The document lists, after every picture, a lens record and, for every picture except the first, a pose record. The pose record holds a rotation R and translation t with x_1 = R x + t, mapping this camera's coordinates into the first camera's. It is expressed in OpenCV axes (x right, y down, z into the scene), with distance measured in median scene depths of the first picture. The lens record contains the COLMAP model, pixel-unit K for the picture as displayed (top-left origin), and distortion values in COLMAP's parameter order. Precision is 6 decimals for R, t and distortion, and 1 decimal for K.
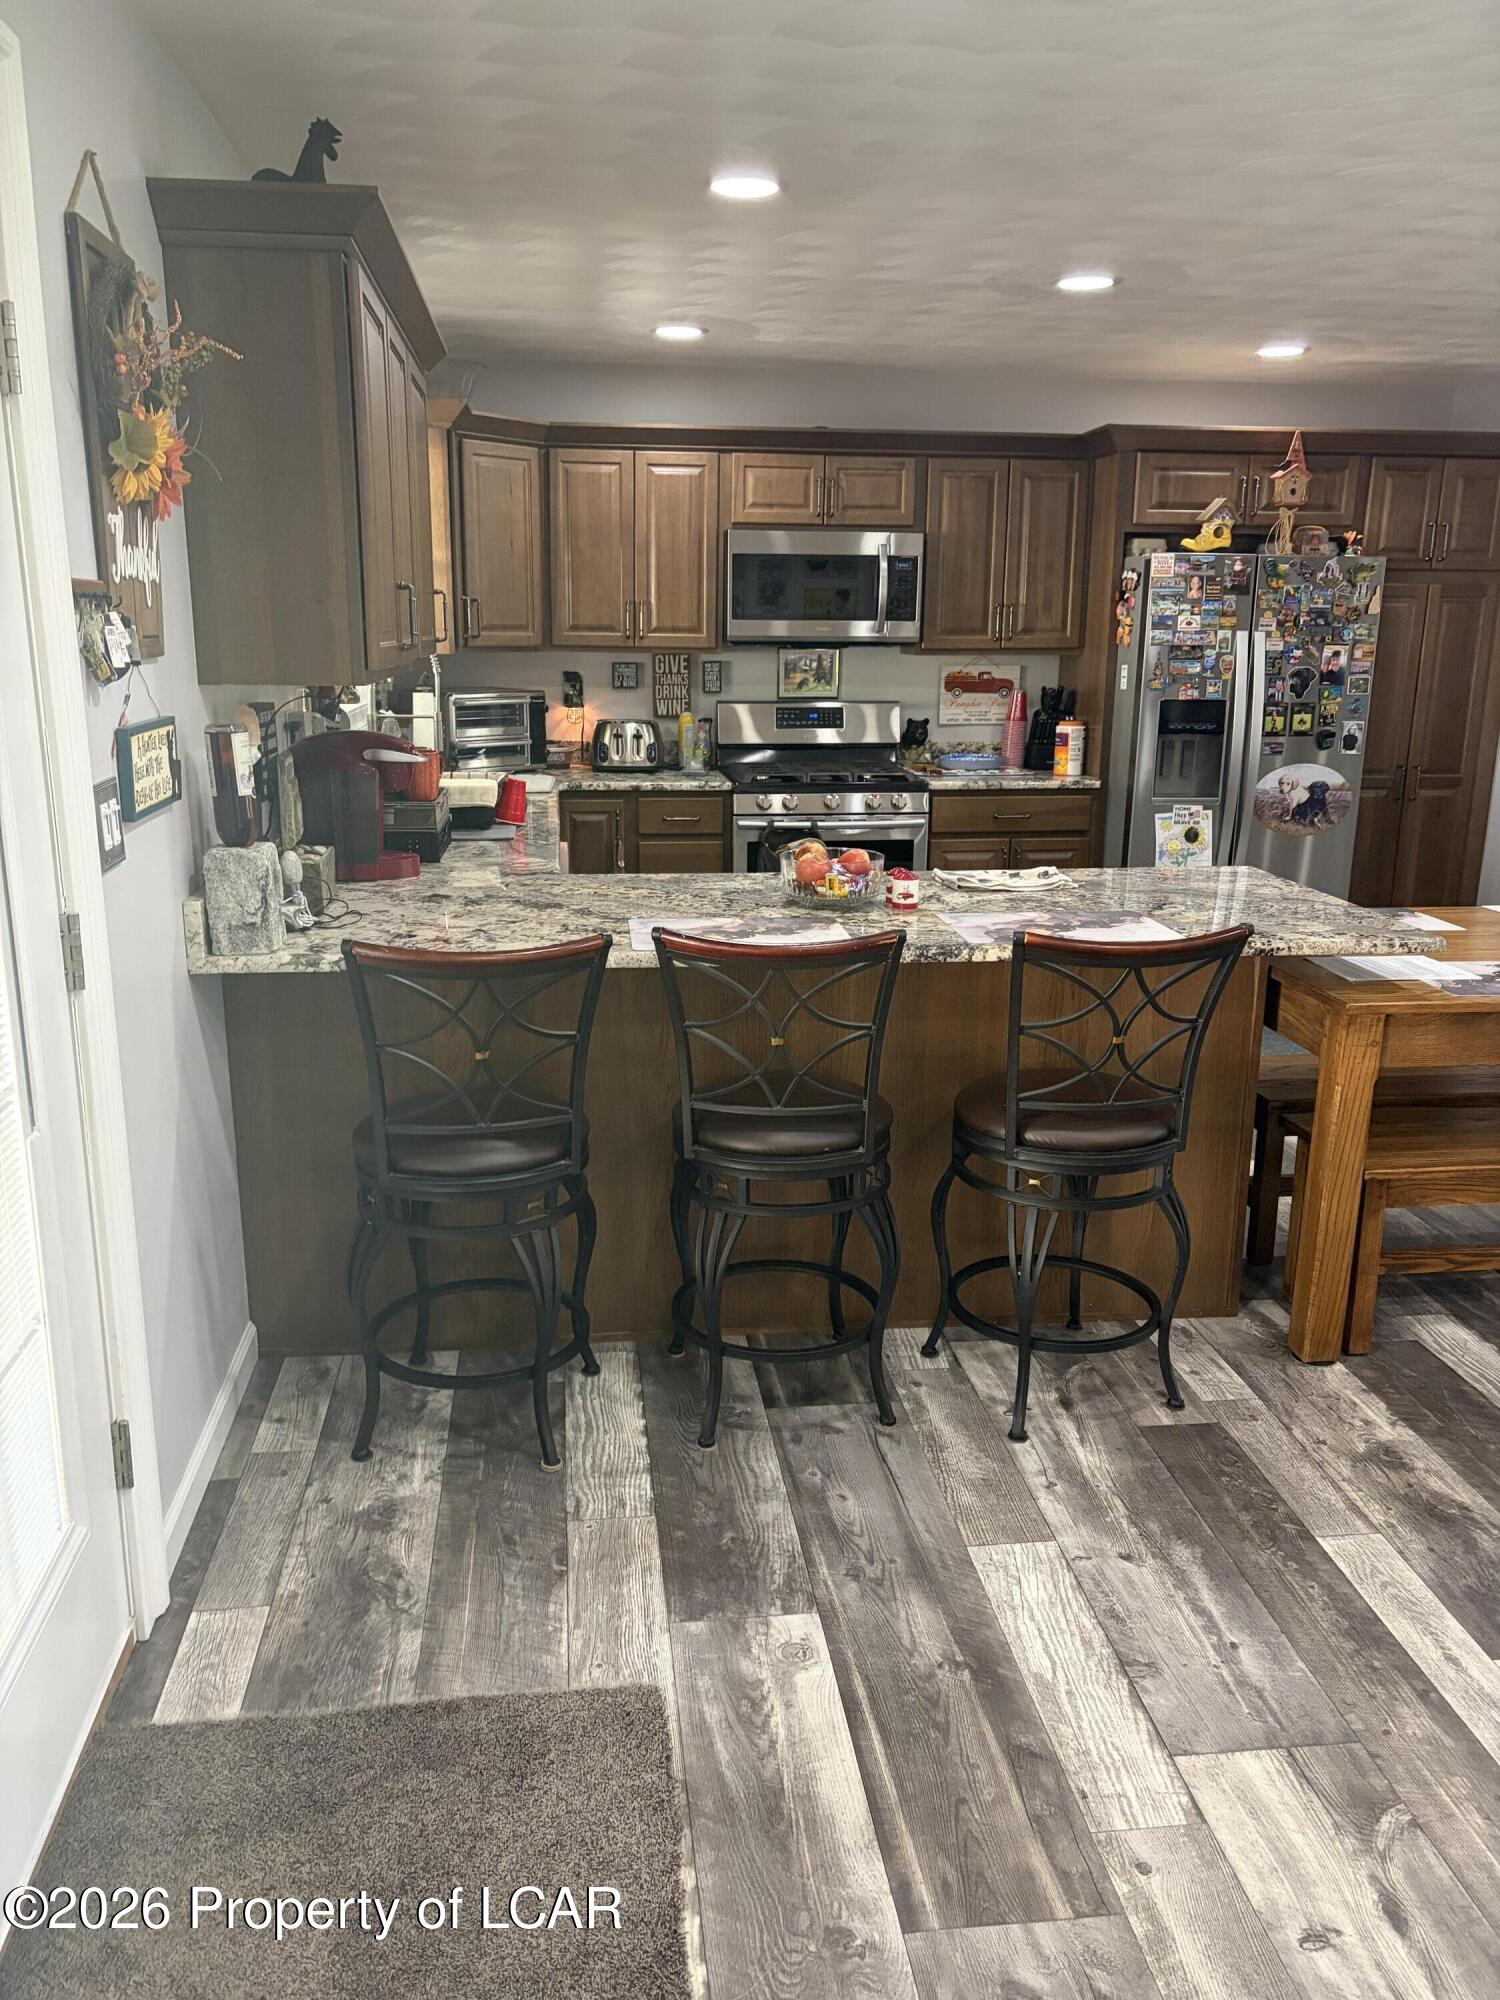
lens RADIAL K [[1503.2, 0, 746.2], [0, 1503.2, 1013.7], [0, 0, 1]] dist [0.043465, -0.049870]
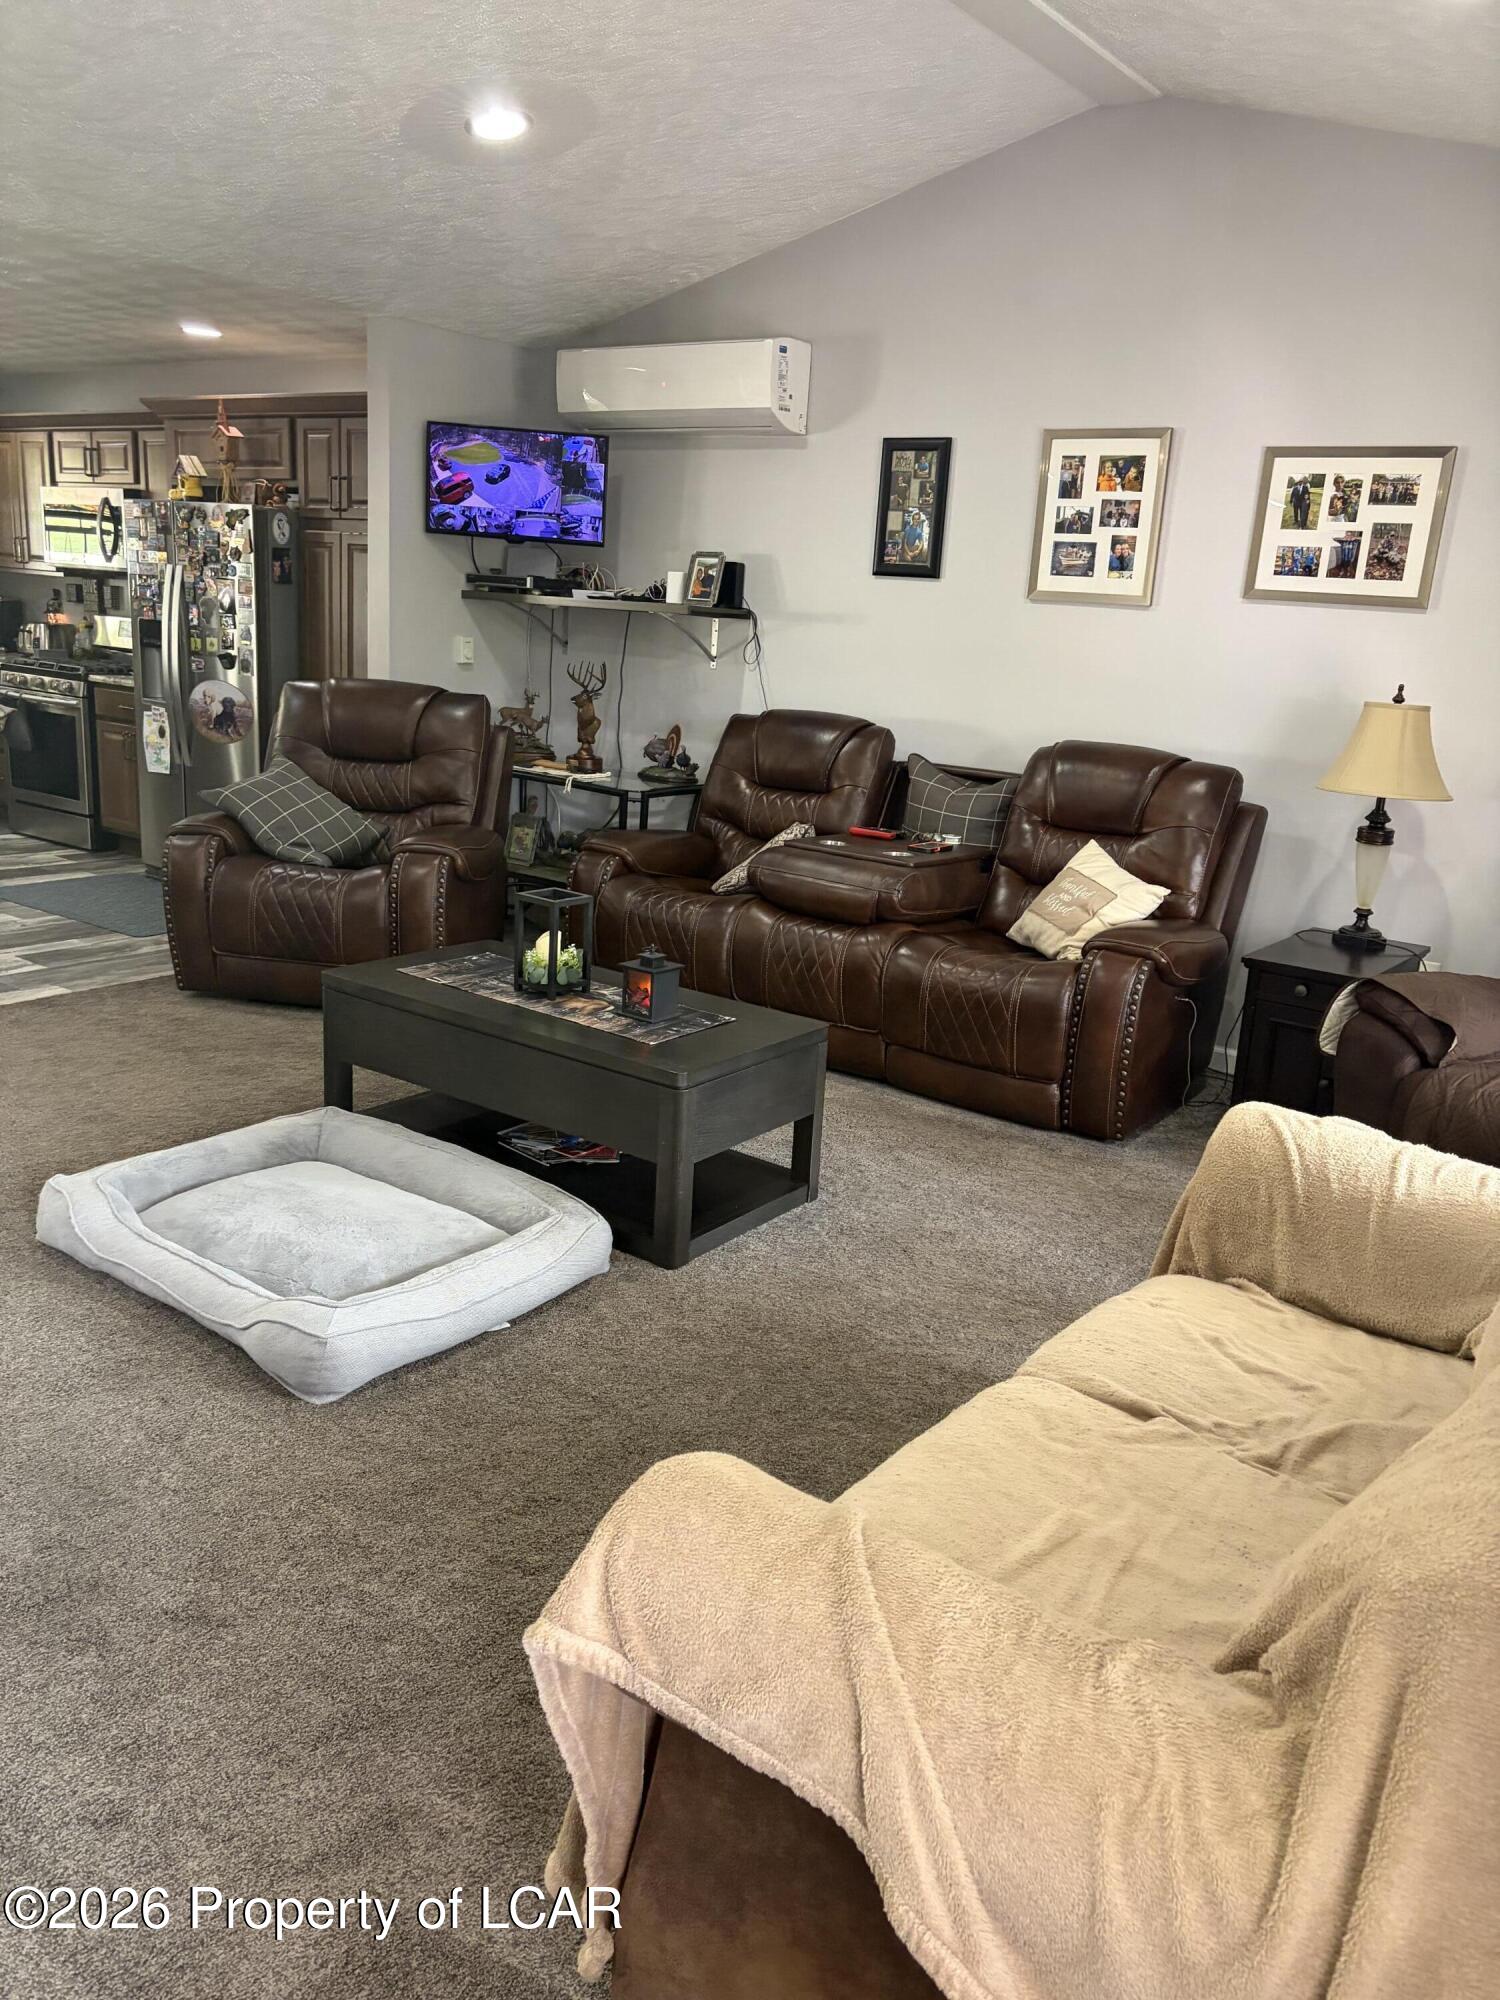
lens RADIAL K [[1503.2, 0, 746.9], [0, 1503.2, 1004.7], [0, 0, 1]] dist [0.043465, -0.049870]
pose [[0.734973, 0.212611, -0.643903, 1.483463], [-0.217726, 0.973287, 0.072852, -0.094916], [0.642192, 0.086650, 0.761631, 0.386226]]
